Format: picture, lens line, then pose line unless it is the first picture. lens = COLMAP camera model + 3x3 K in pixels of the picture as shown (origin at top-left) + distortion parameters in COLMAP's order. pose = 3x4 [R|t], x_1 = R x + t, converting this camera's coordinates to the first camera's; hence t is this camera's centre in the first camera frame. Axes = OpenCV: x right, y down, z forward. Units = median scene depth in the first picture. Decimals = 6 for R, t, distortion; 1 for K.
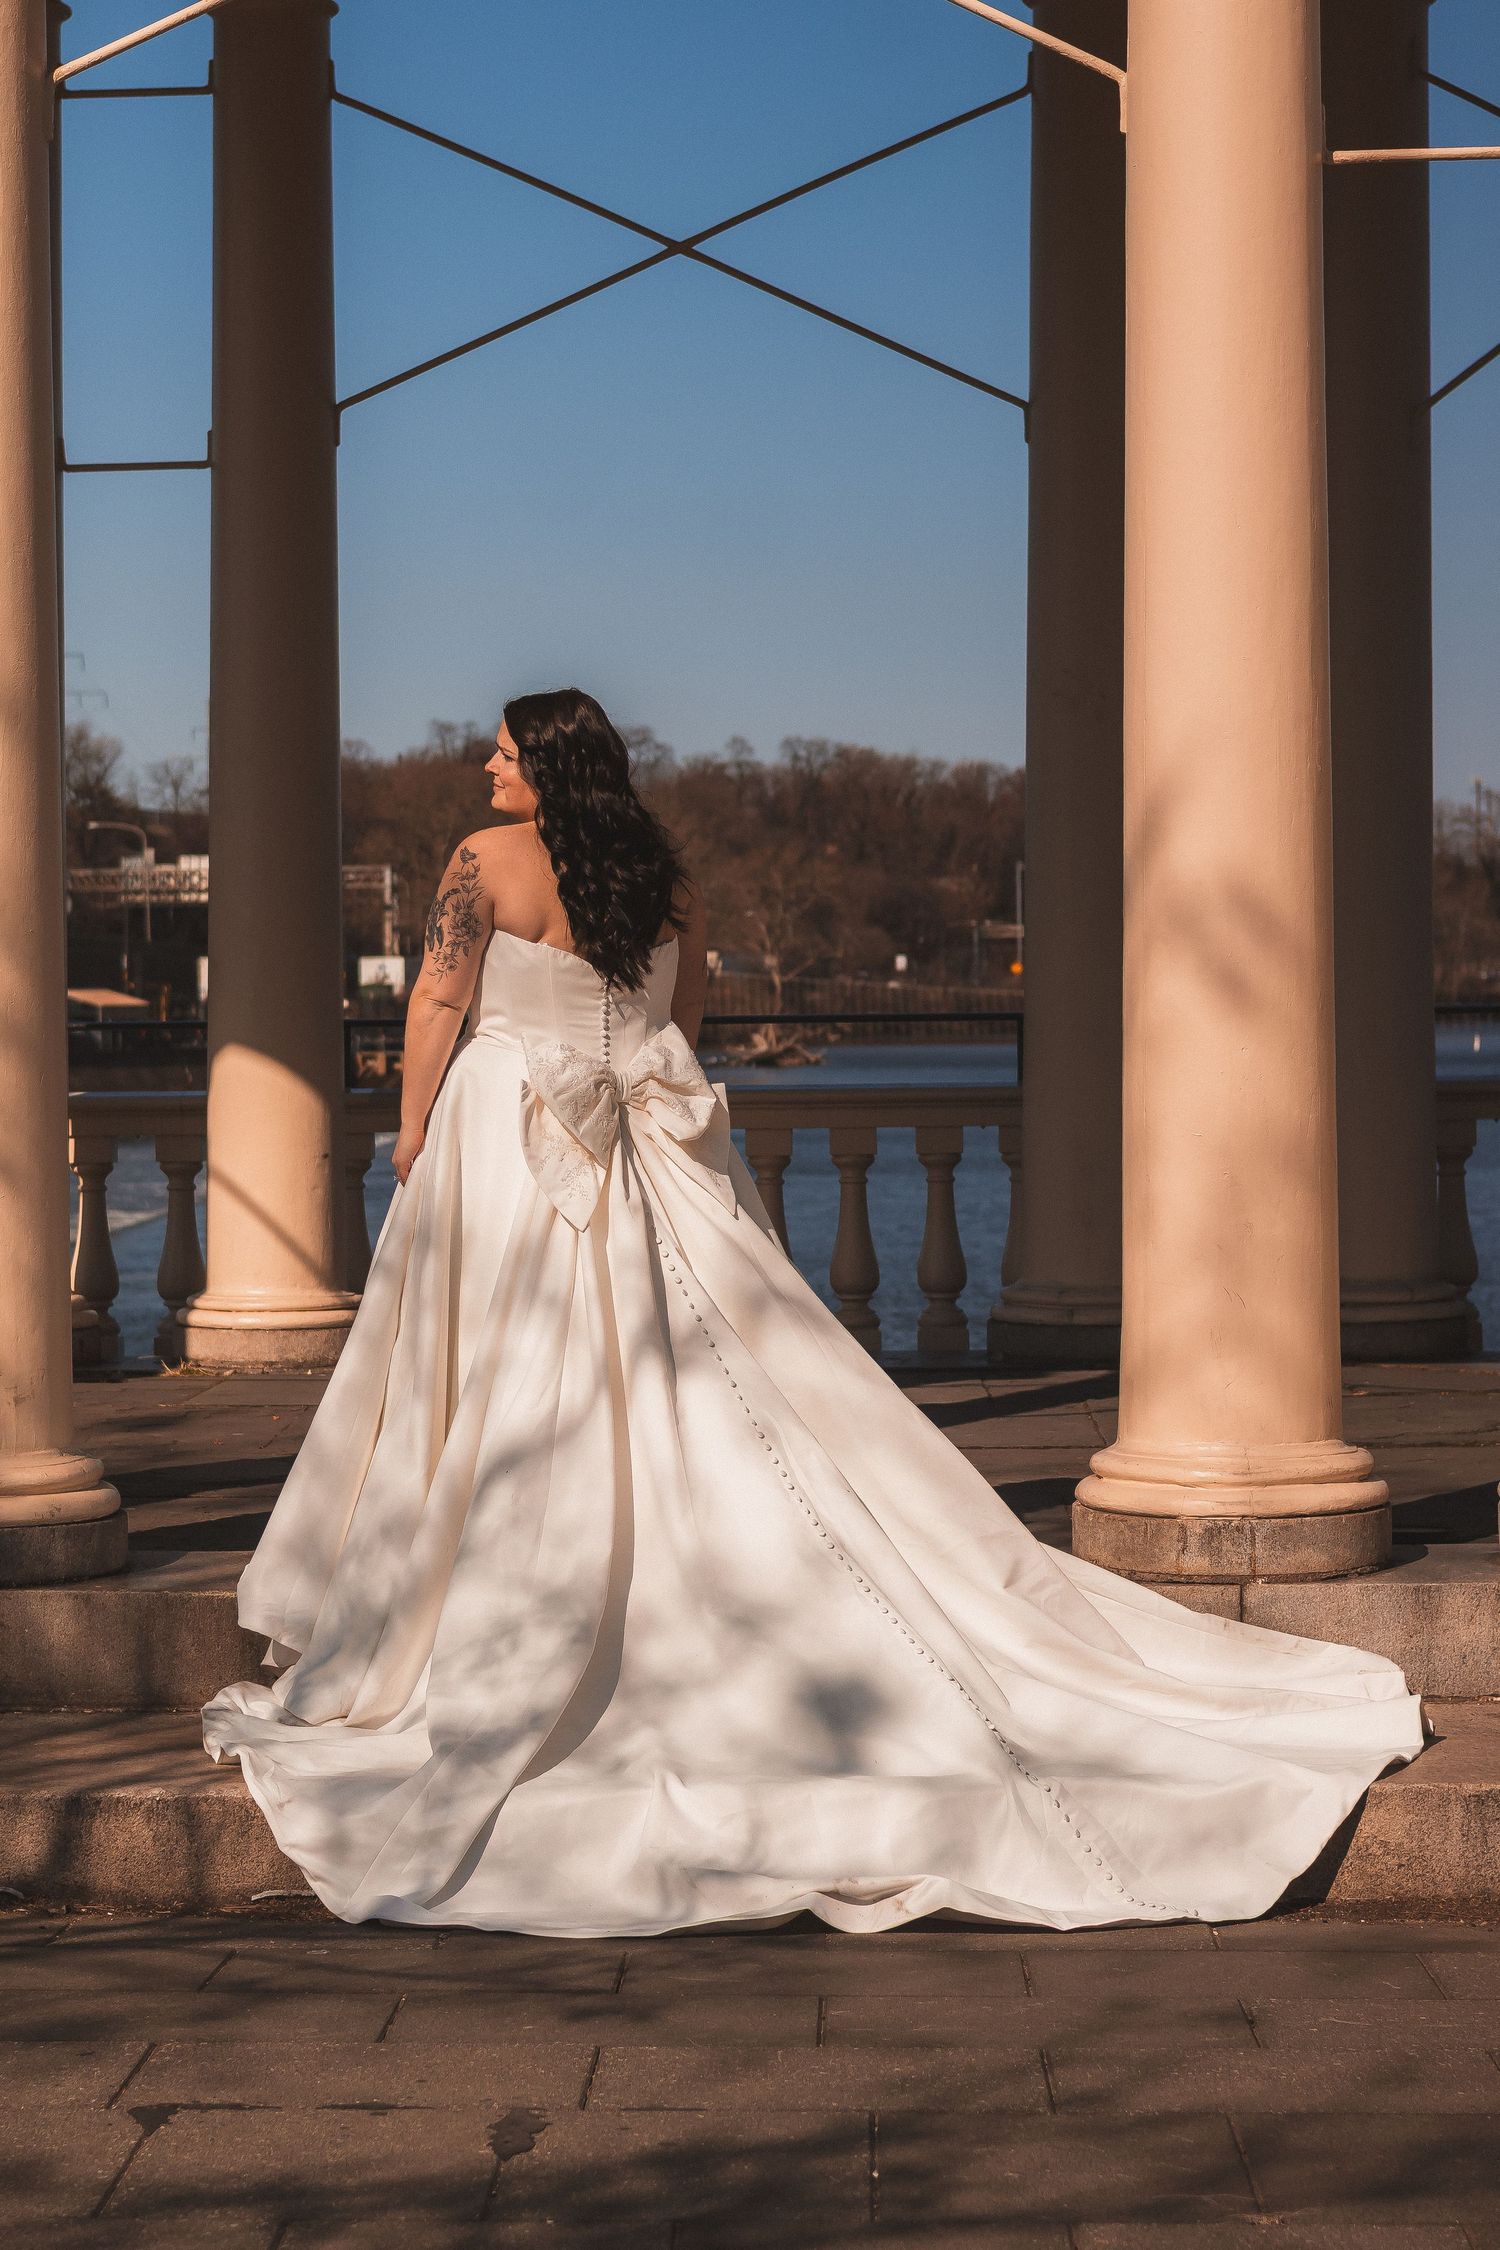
lens RADIAL K [[5106.6, 0, 748.7], [0, 5106.6, 1126.2], [0, 0, 1]] dist [-0.012439, 0.850575]
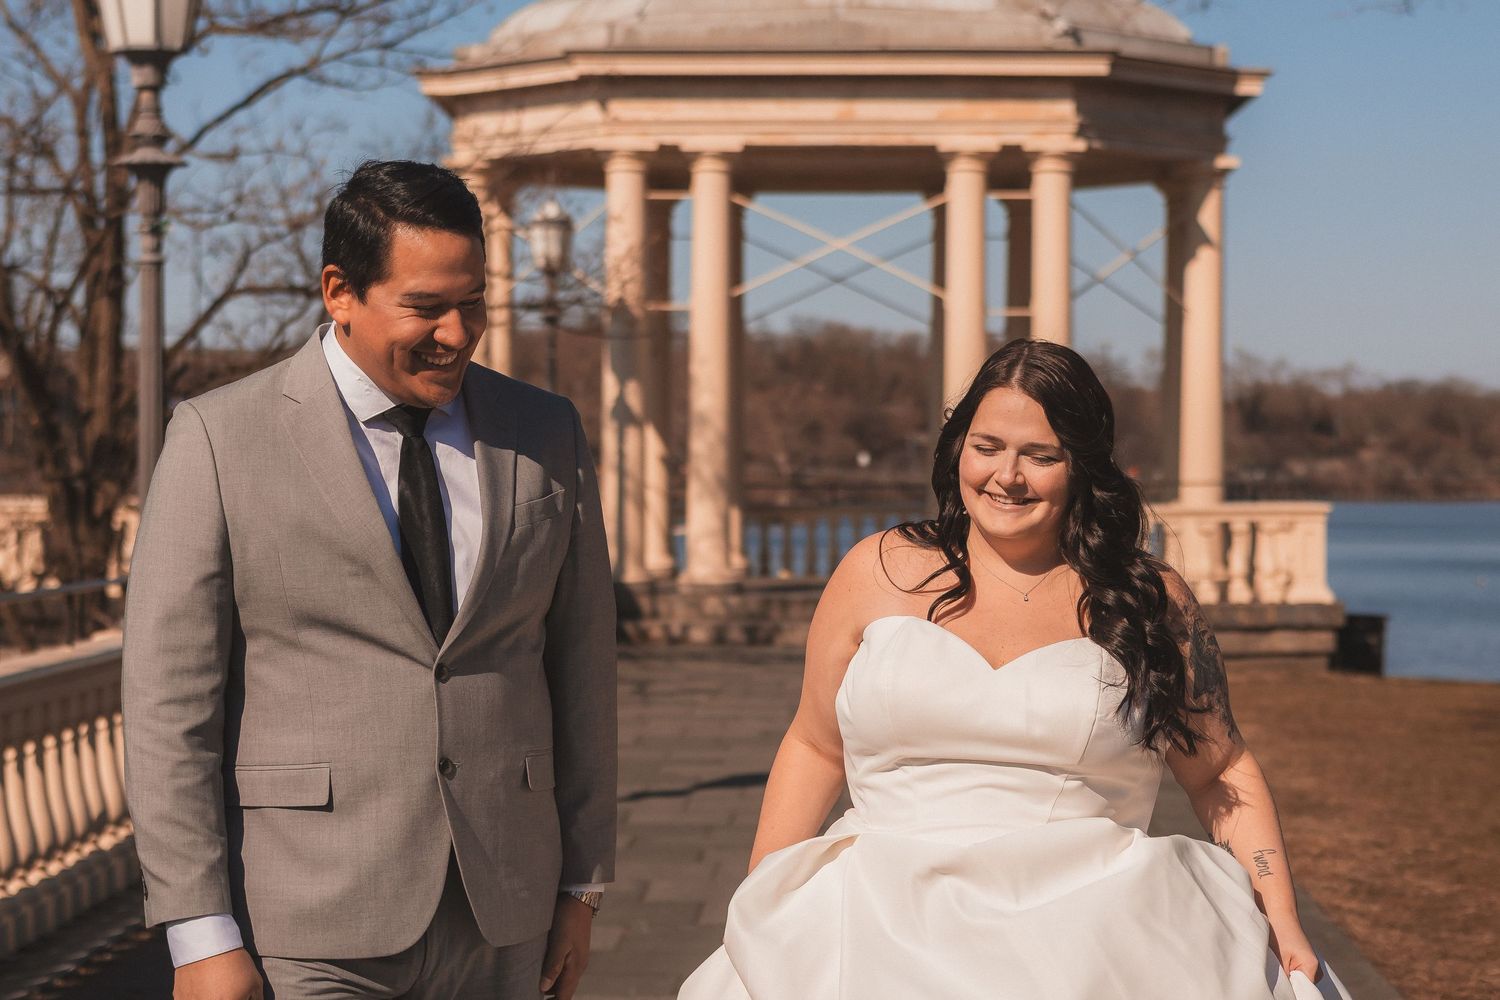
lens RADIAL K [[3404.4, 0, 697.2], [0, 3404.4, 504.0], [0, 0, 1]] dist [-0.012439, 0.850575]
pose [[0.999789, 0.009671, -0.018112, -0.059448], [-0.010002, 0.999784, -0.018245, 0.034890], [0.017931, 0.018422, 0.999669, -1.279726]]
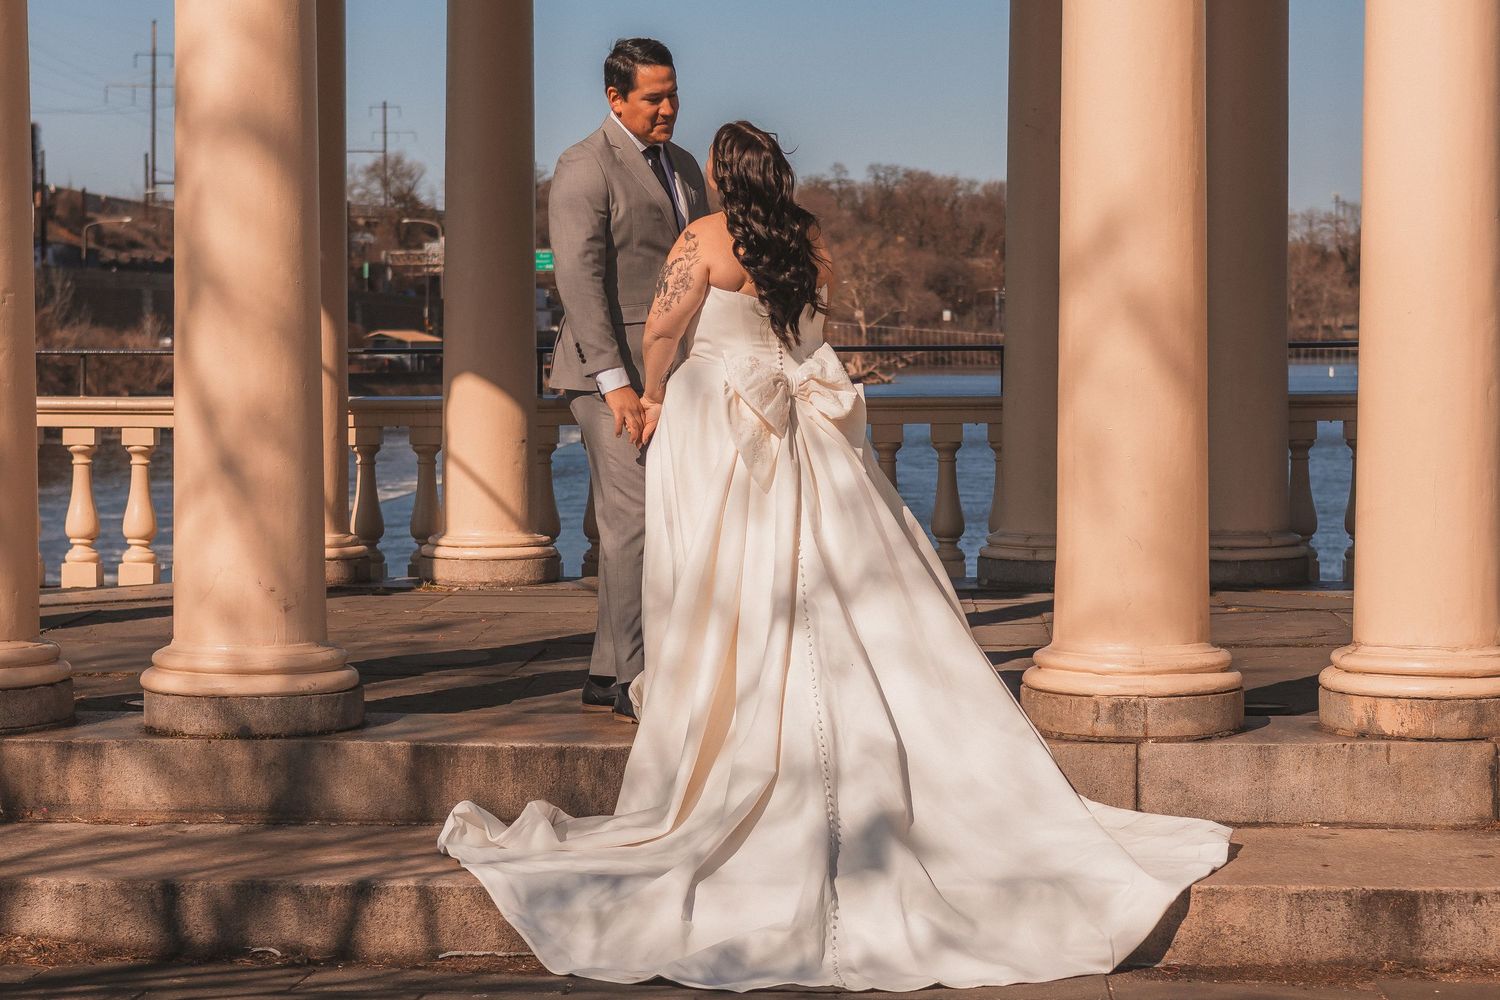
lens RADIAL K [[3419.2, 0, 751.4], [0, 3419.2, 498.3], [0, 0, 1]] dist [-0.035683, 0.530510]
pose [[0.999609, 0.006401, -0.027217, 0.009002], [-0.005813, 0.999749, 0.021634, 0.000694], [0.027349, -0.021467, 0.999395, 0.027195]]
